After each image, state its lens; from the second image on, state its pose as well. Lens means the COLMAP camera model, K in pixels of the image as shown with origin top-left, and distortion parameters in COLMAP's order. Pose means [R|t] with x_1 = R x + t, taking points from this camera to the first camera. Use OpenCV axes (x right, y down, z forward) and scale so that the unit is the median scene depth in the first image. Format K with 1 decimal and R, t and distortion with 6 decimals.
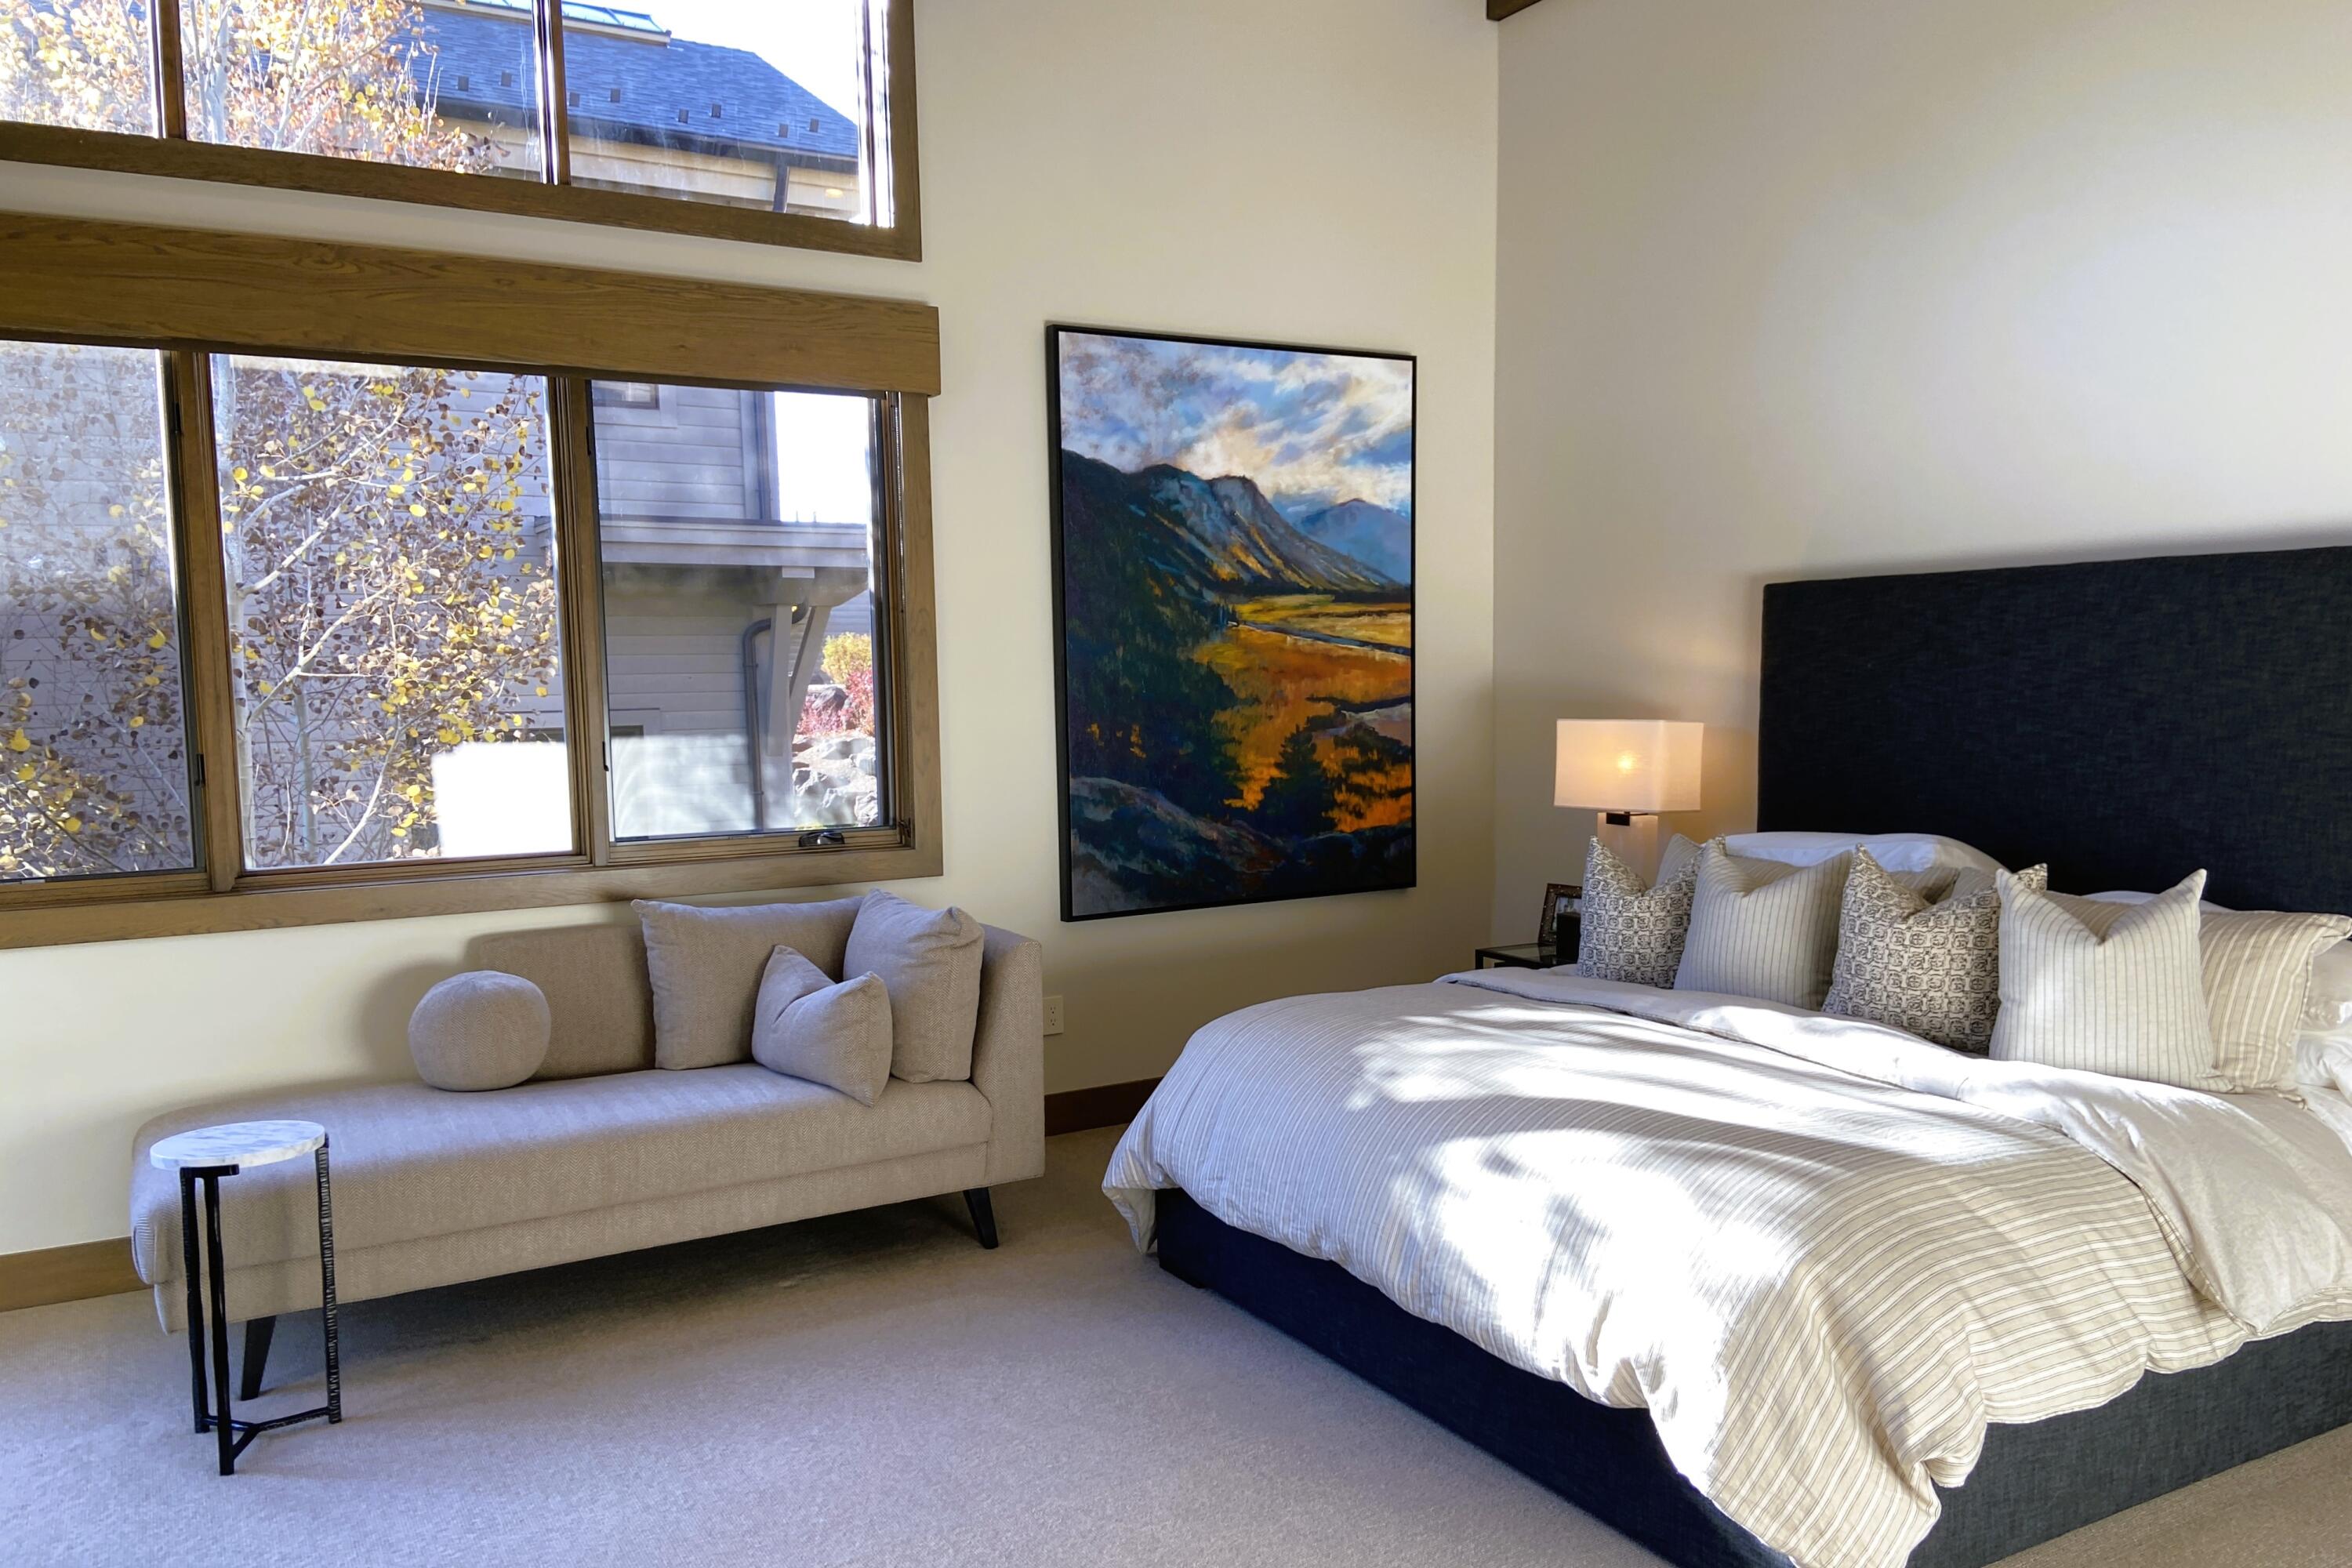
lens RADIAL K [[1714.6, 0, 1173.5], [0, 1714.6, 898.5], [0, 0, 1]] dist [0.001744, -0.001391]
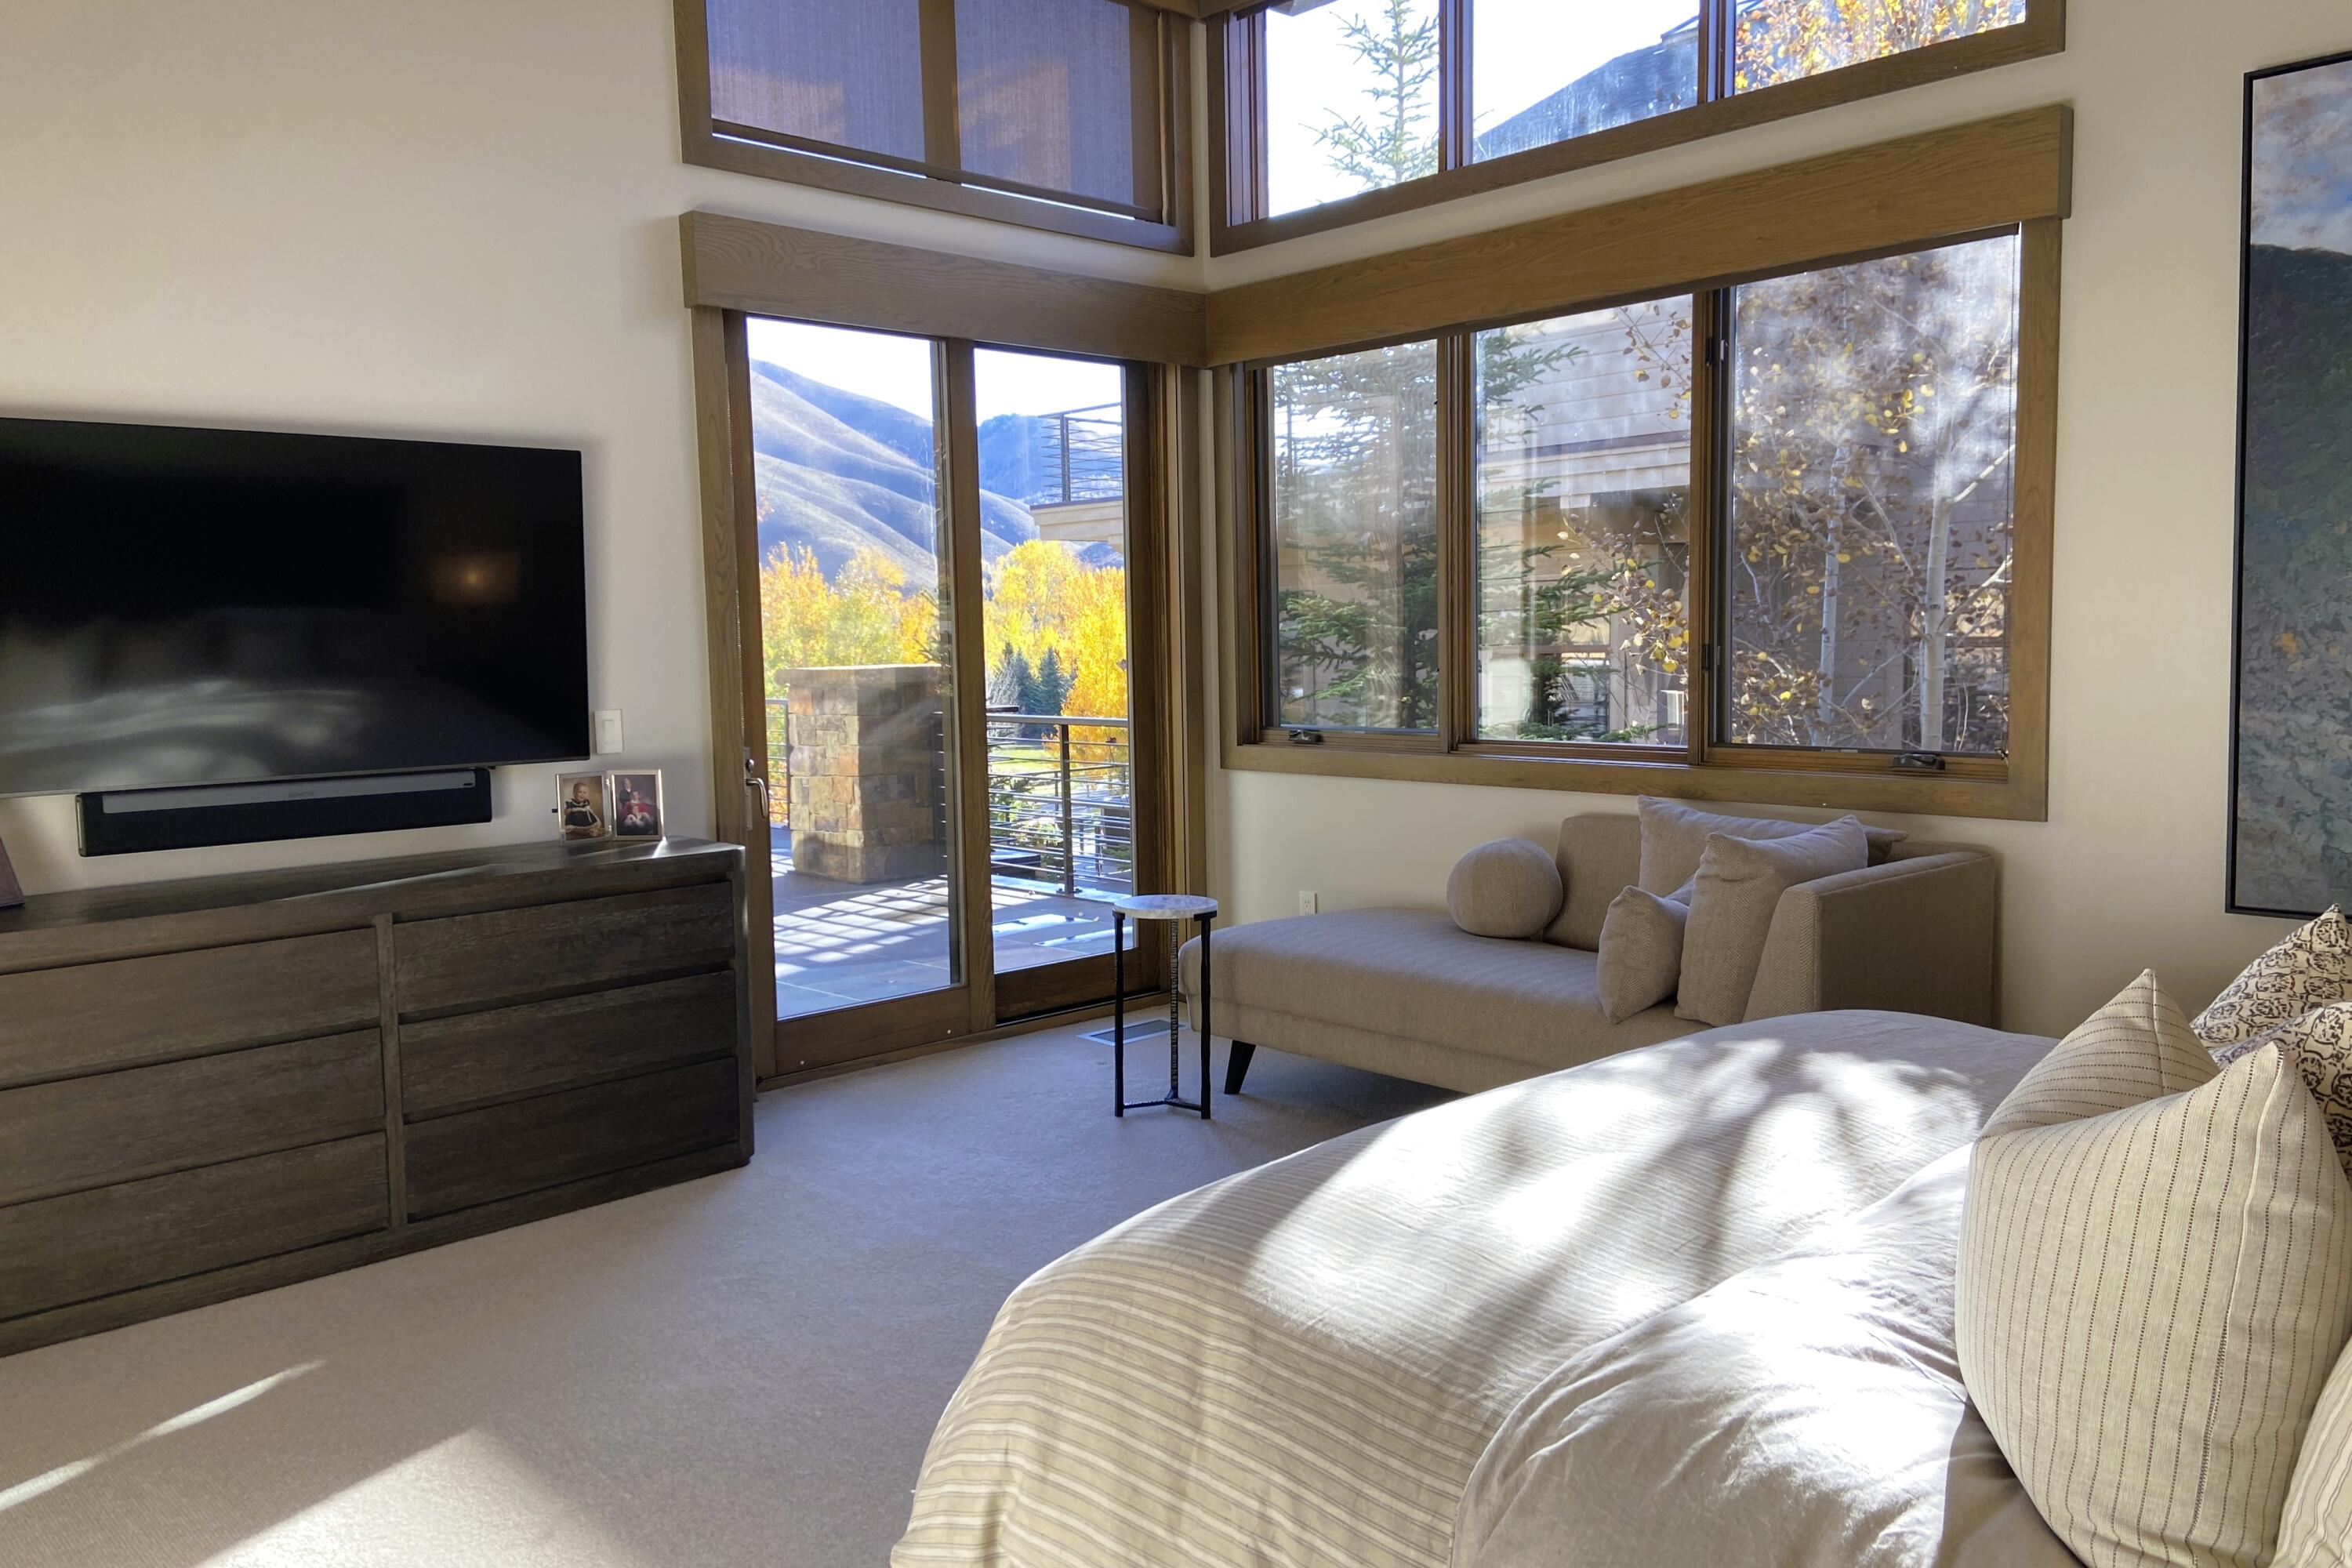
lens RADIAL K [[1748.2, 0, 1177.7], [0, 1748.2, 773.8], [0, 0, 1]] dist [0.113751, -0.117204]
pose [[0.249658, 0.091915, -0.963962, 0.579838], [-0.104853, 0.992198, 0.067451, -0.049634], [0.962640, 0.084234, 0.257348, 0.410722]]
